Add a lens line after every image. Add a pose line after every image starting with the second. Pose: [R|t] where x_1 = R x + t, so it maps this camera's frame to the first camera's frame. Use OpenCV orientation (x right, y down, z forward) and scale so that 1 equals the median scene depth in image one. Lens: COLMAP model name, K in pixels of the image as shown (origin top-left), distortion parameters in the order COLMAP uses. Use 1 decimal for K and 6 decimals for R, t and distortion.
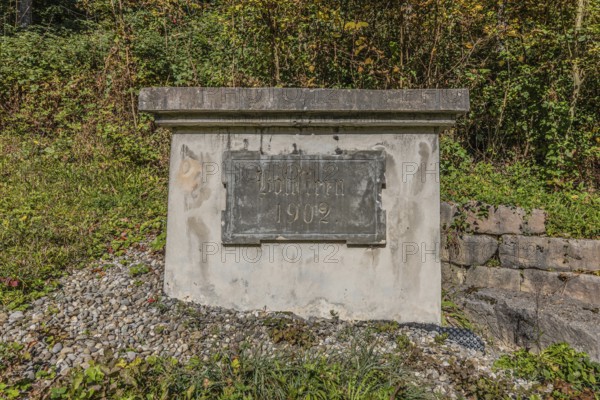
lens RADIAL K [[405.2, 0, 300.0], [0, 405.2, 200.0], [0, 0, 1]] dist [-0.001617, -0.000629]
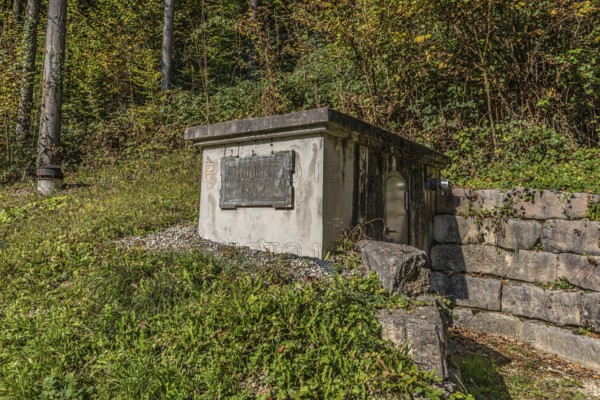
lens RADIAL K [[405.2, 0, 300.0], [0, 405.2, 200.0], [0, 0, 1]] dist [-0.001617, -0.000629]
pose [[0.850226, -0.015014, -0.526204, 1.063538], [0.008116, 0.999848, -0.015415, 0.101443], [0.526356, 0.008835, 0.850219, -0.359488]]
